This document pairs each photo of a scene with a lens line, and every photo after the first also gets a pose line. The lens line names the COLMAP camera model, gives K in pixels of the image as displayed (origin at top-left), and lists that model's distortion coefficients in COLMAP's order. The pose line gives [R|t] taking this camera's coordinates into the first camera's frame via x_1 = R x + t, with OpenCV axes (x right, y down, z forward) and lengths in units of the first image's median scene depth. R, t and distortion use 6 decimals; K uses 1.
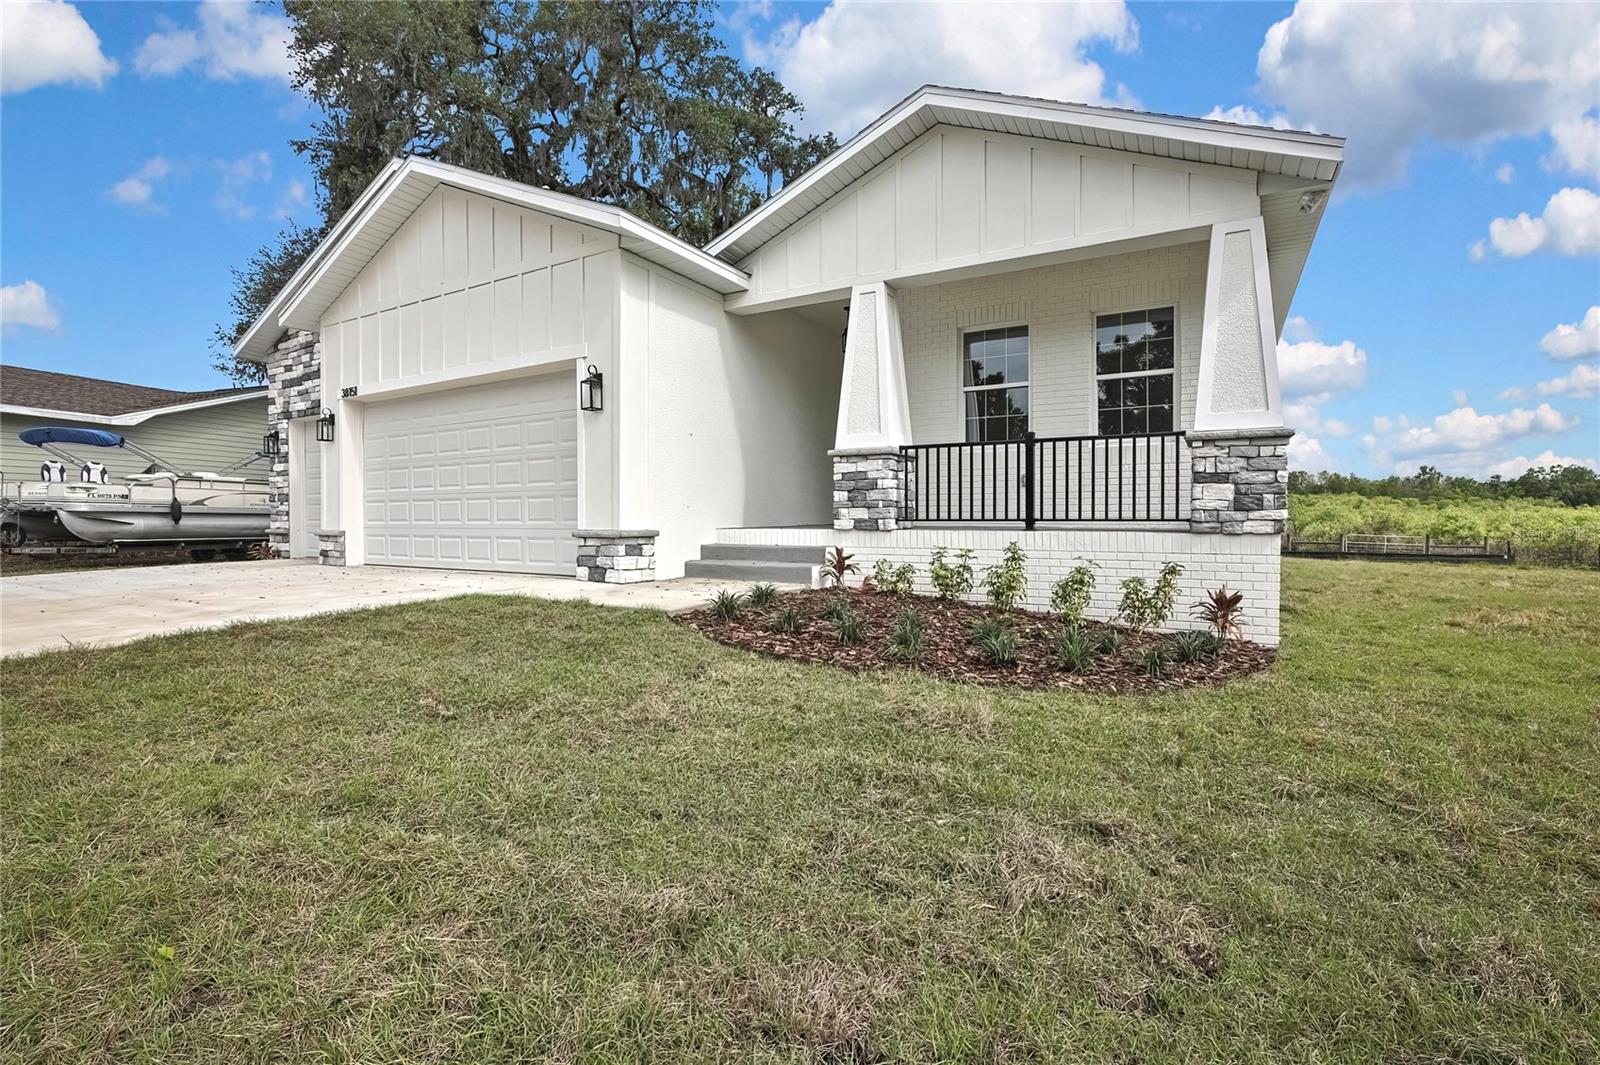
lens RADIAL K [[679.1, 0, 832.0], [0, 679.1, 523.5], [0, 0, 1]] dist [-0.010343, -0.000646]
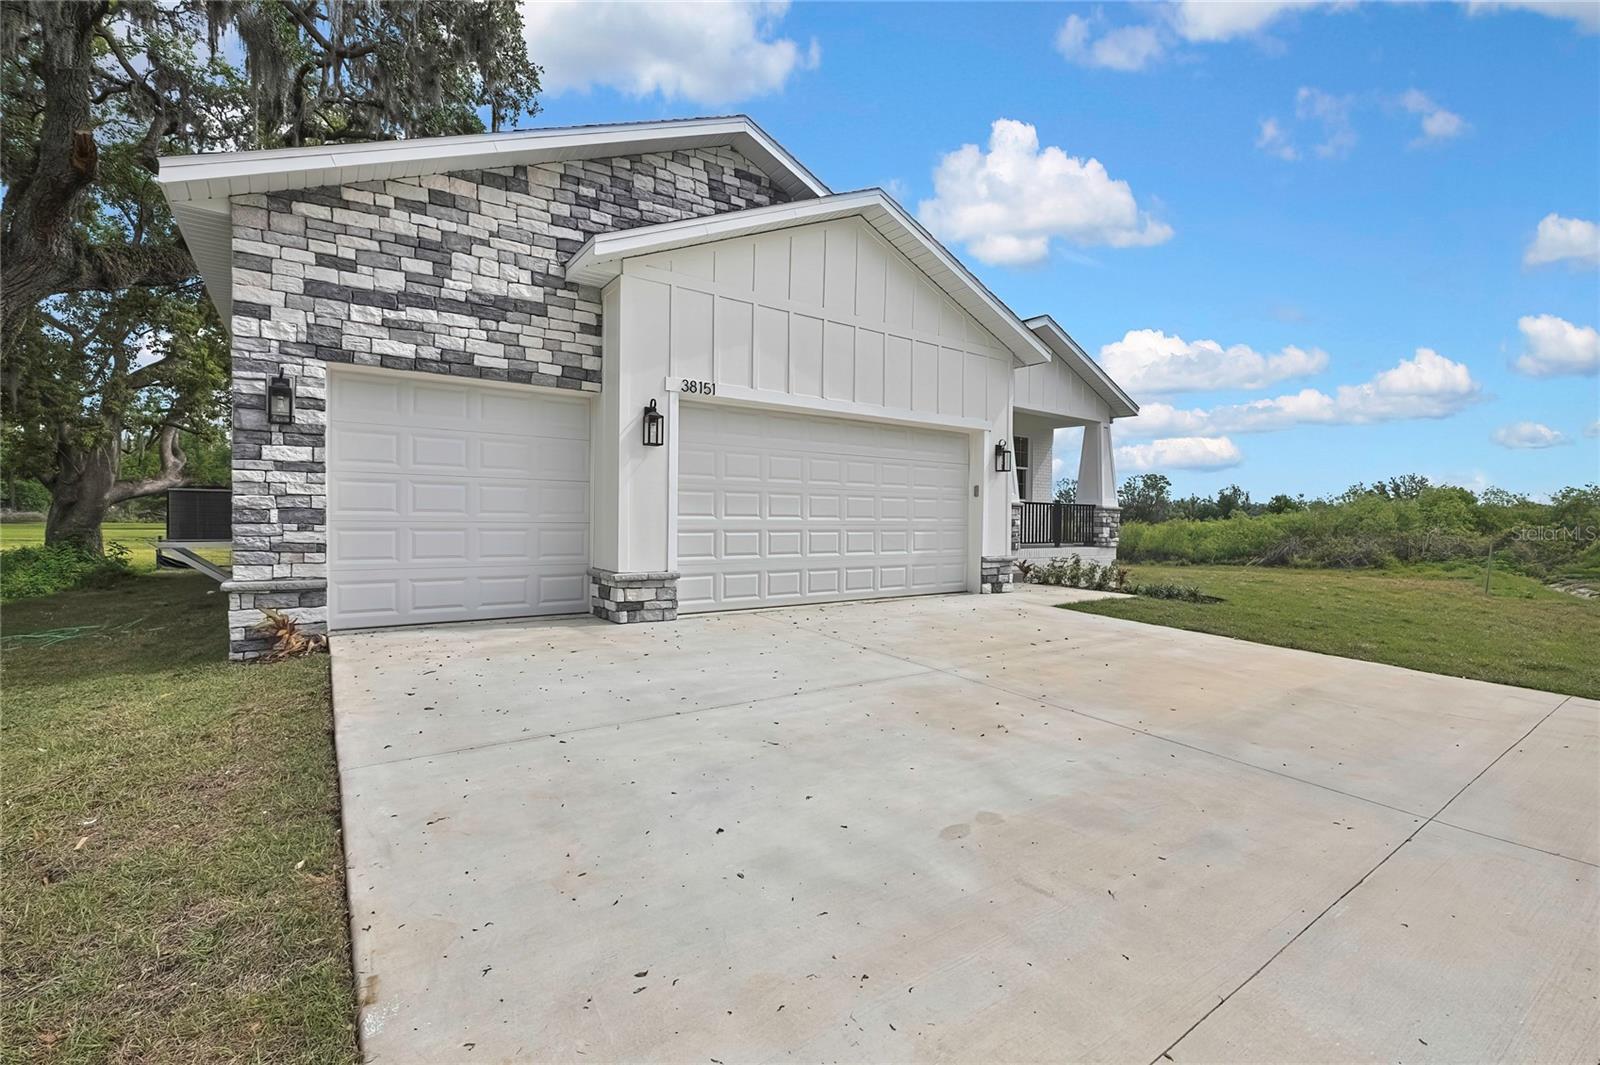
lens RADIAL K [[679.1, 0, 827.1], [0, 679.1, 514.4], [0, 0, 1]] dist [-0.010343, -0.000646]
pose [[0.424493, 0.014225, 0.905319, -1.688985], [-0.004582, 0.999898, -0.013563, -0.053481], [-0.905420, 0.001609, 0.424515, 0.685672]]
